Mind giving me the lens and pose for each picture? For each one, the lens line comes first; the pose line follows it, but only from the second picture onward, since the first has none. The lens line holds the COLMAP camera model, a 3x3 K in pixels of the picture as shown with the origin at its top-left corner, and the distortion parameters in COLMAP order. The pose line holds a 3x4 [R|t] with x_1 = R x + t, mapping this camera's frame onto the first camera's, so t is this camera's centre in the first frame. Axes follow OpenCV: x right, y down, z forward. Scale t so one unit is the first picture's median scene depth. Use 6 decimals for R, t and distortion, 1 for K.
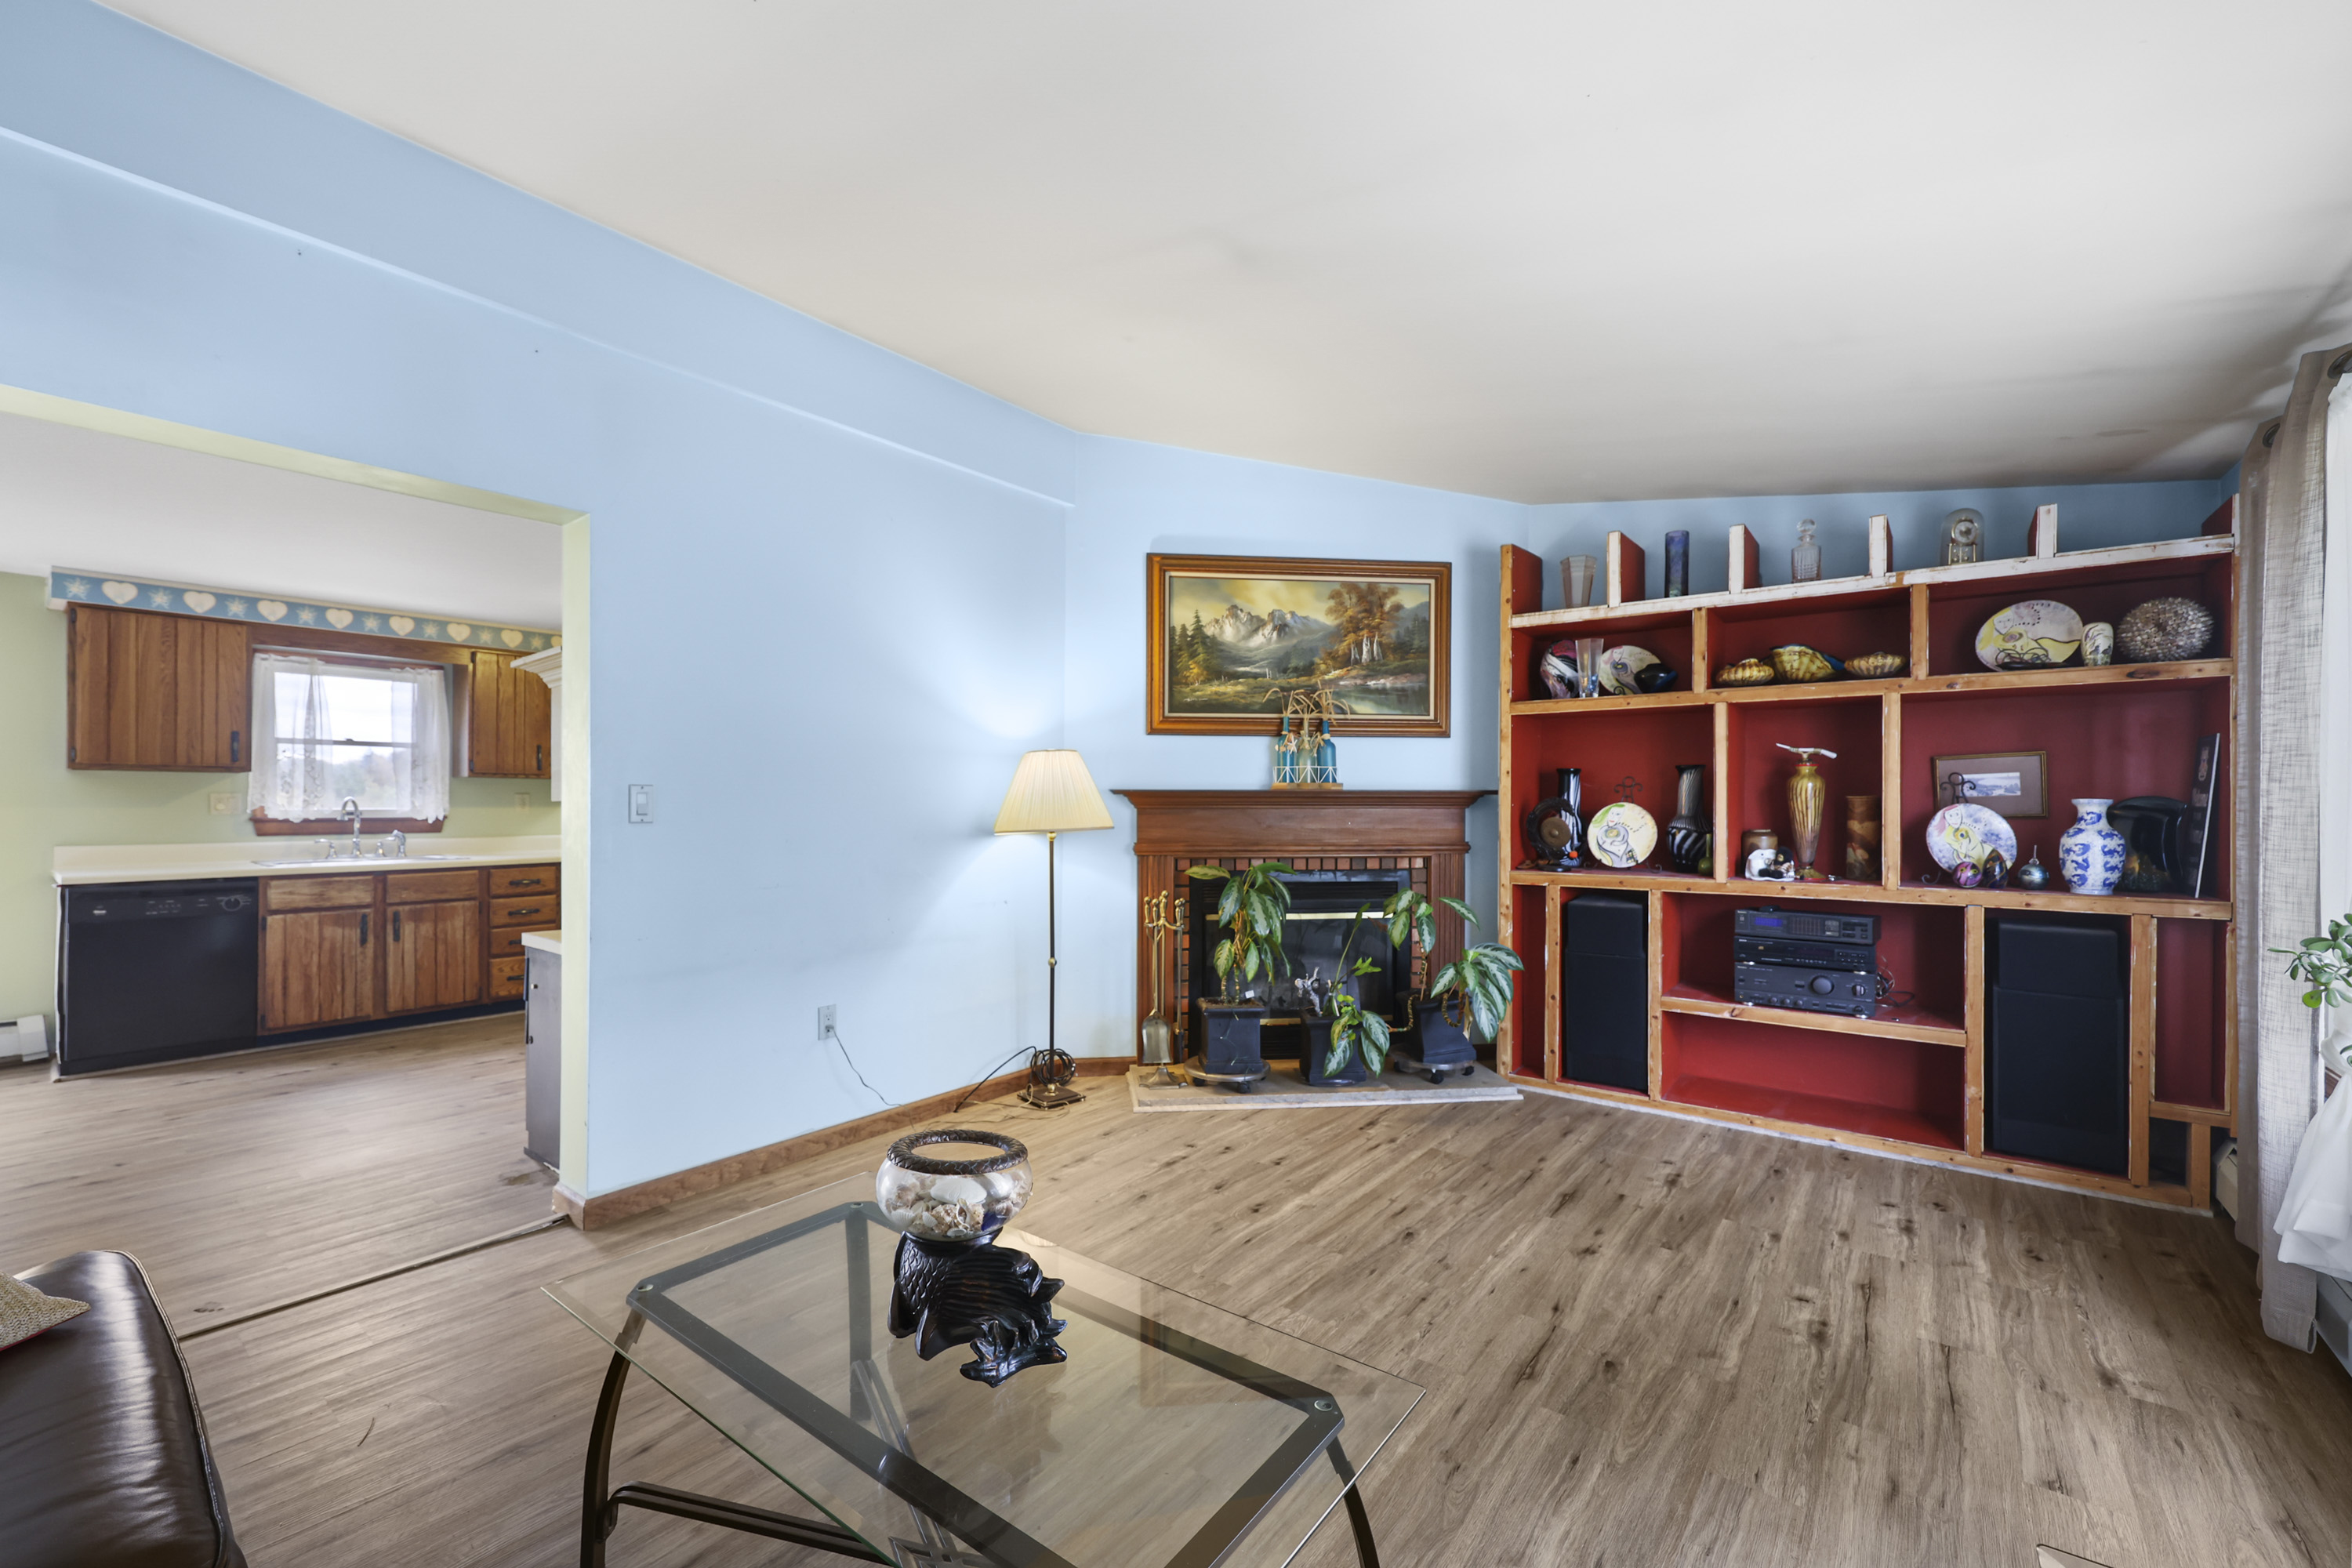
lens RADIAL K [[955.9, 0, 1181.9], [0, 955.9, 804.0], [0, 0, 1]] dist [-0.000673, 0.000136]
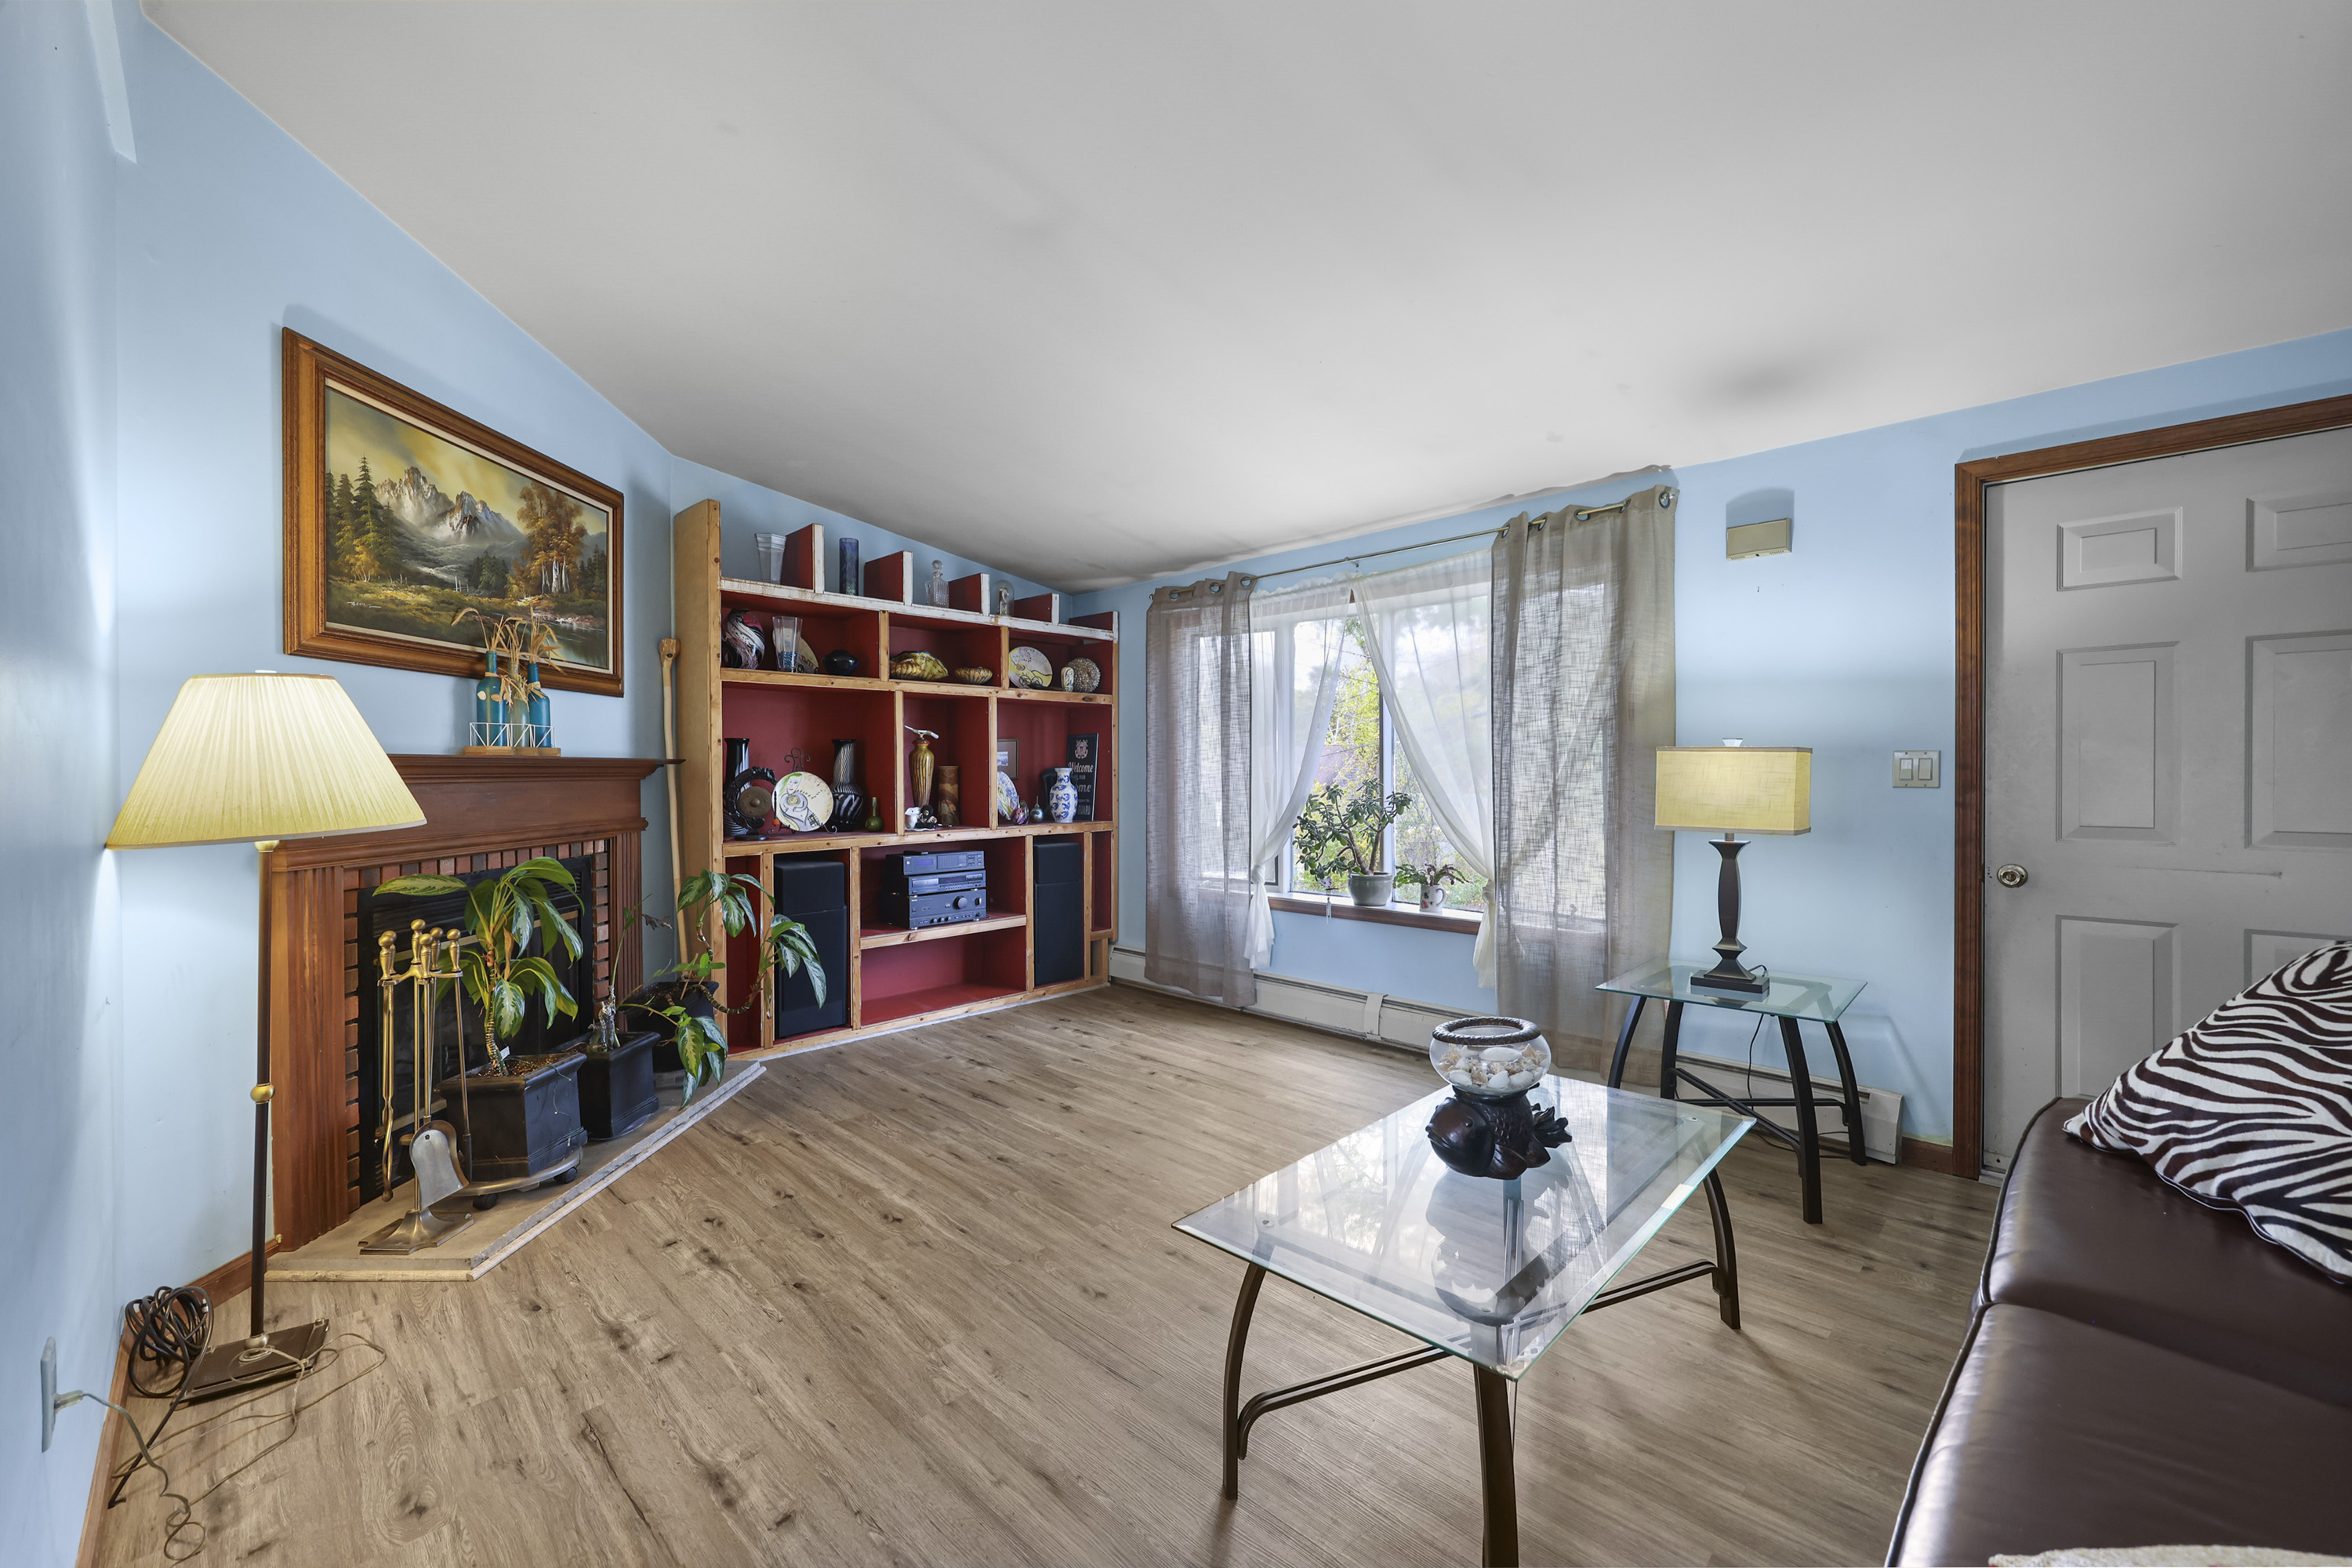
lens RADIAL K [[945.6, 0, 1182.7], [0, 945.6, 777.8], [0, 0, 1]] dist [0.000983, 0.000241]
pose [[0.117253, -0.010775, 0.993044, -0.520528], [0.007370, 0.999923, 0.009979, -0.002069], [-0.993075, 0.006148, 0.117323, 0.413928]]
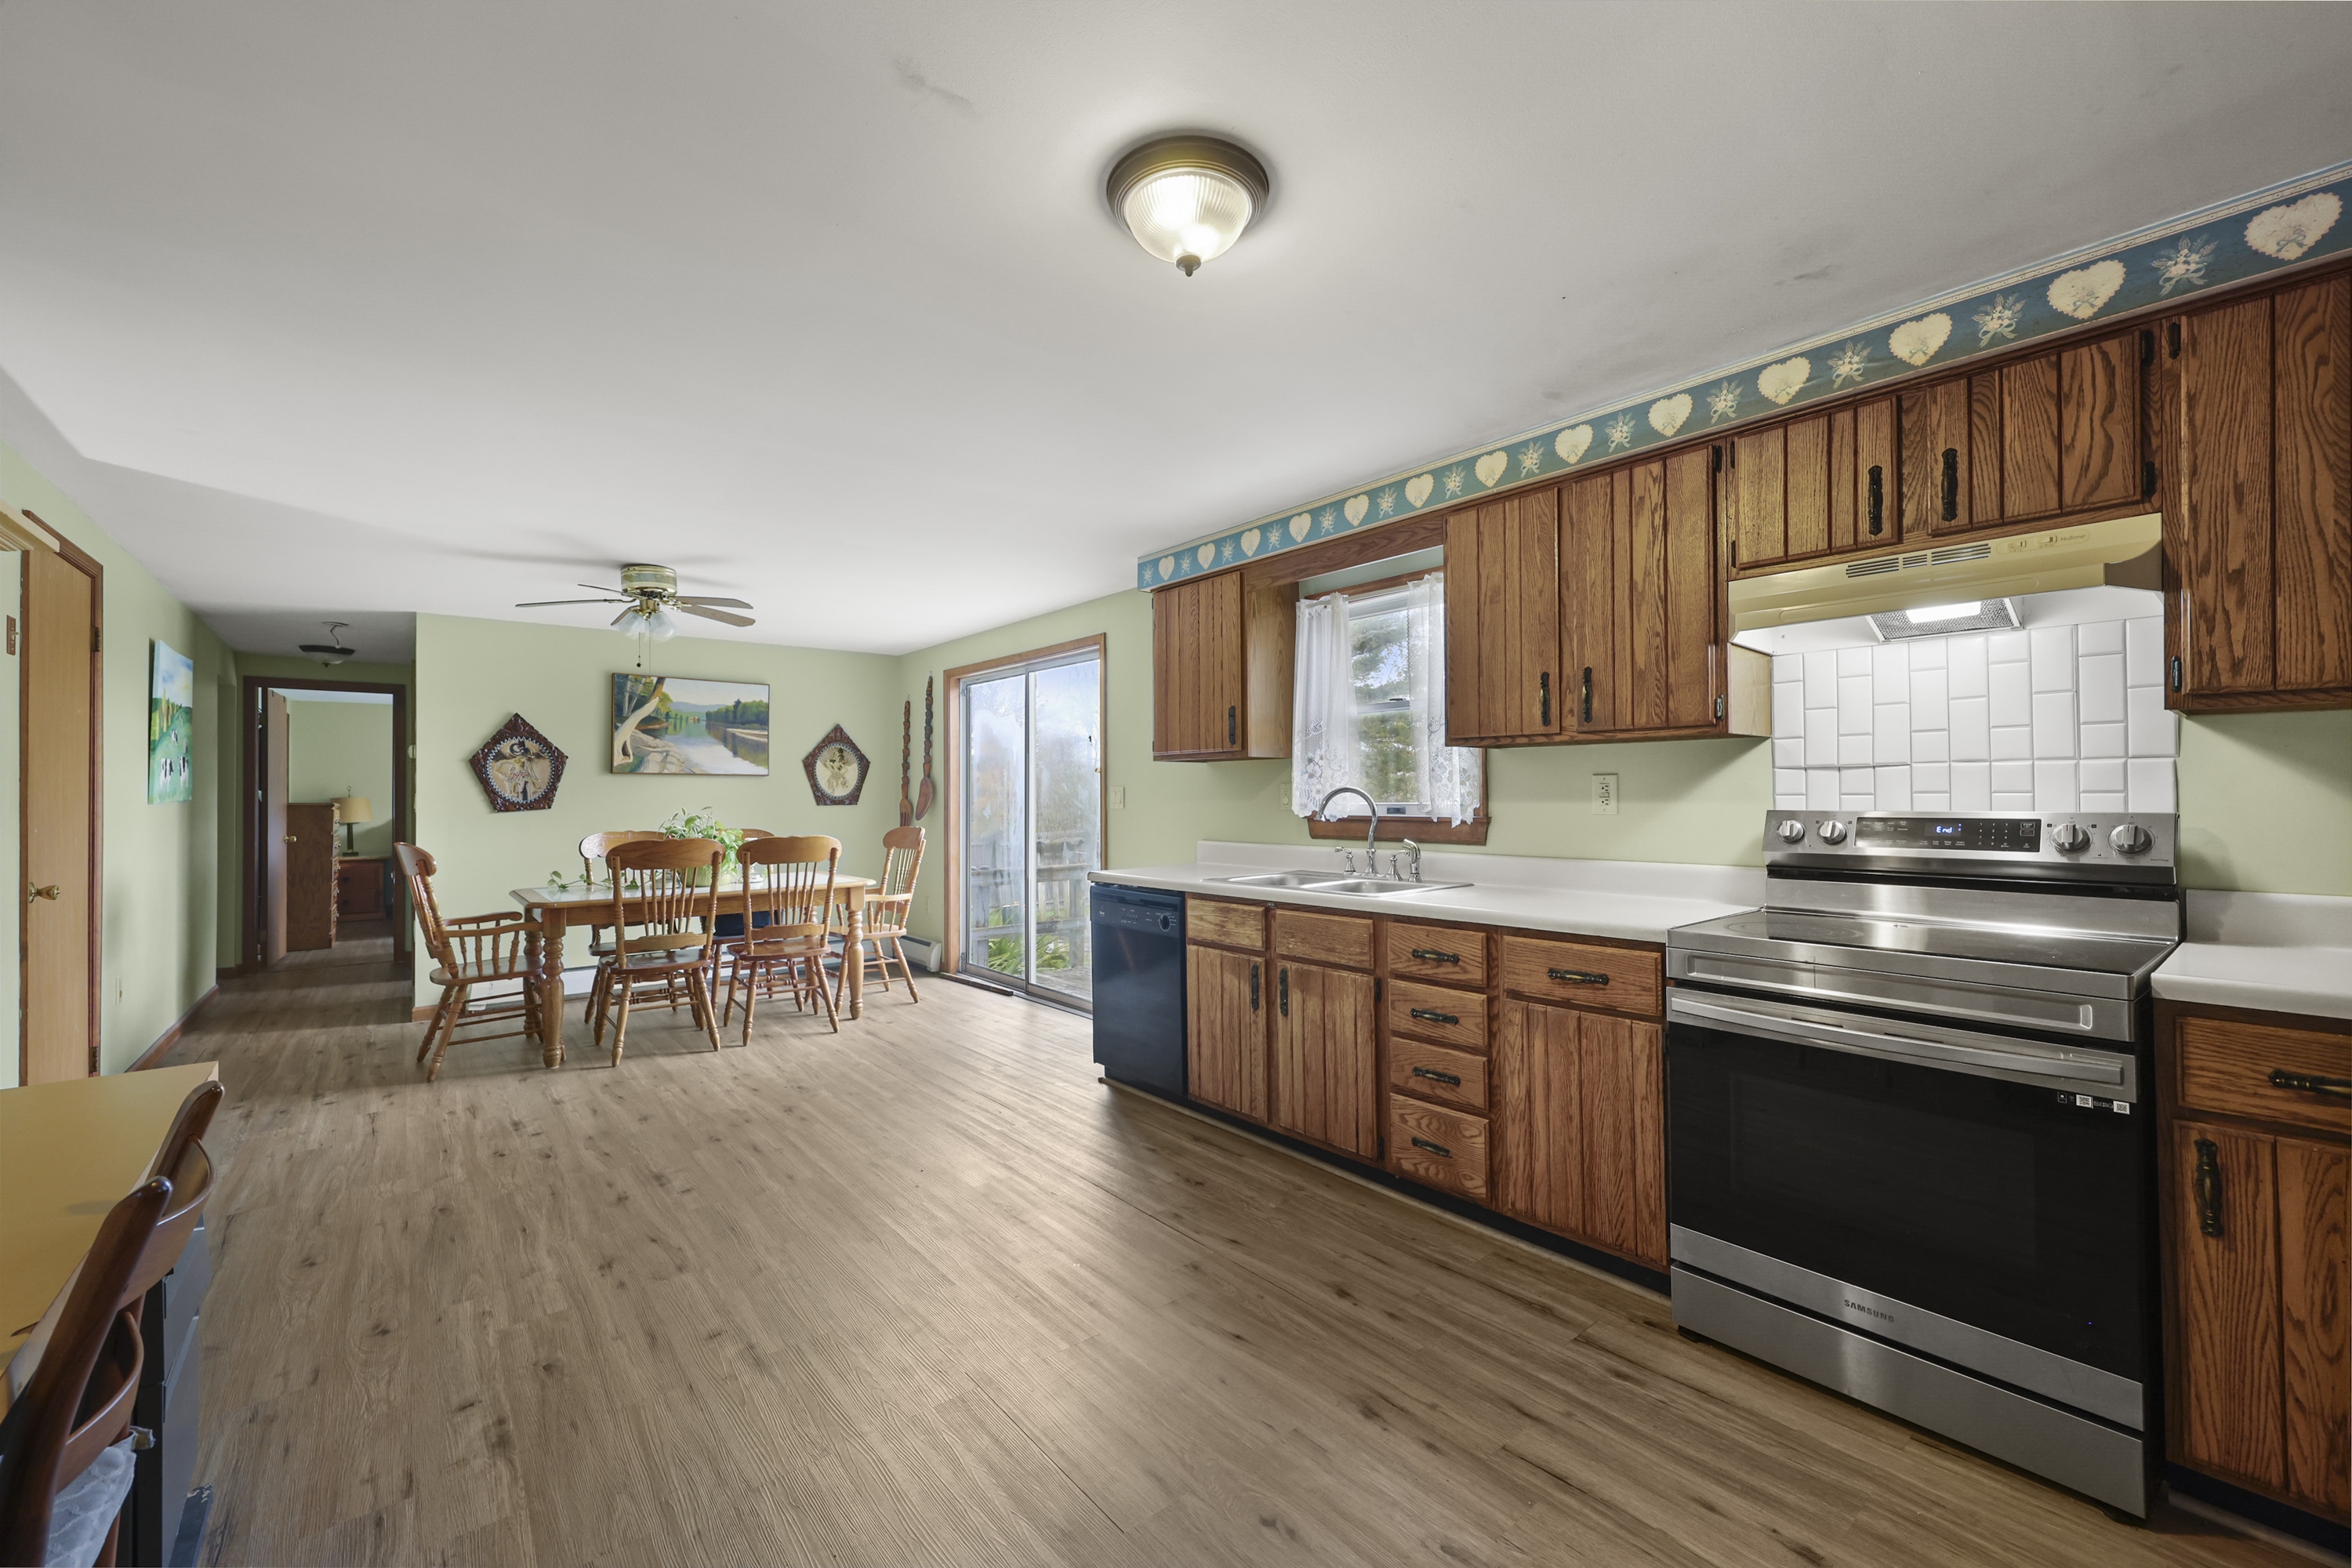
lens RADIAL K [[941.4, 0, 1176.0], [0, 941.4, 784.0], [0, 0, 1]] dist [-0.001604, 0.000236]
pose [[-0.214995, -0.009903, -0.976565, -0.233914], [0.007932, 0.999898, -0.011886, -0.002331], [0.976583, -0.010302, -0.214894, 1.229478]]
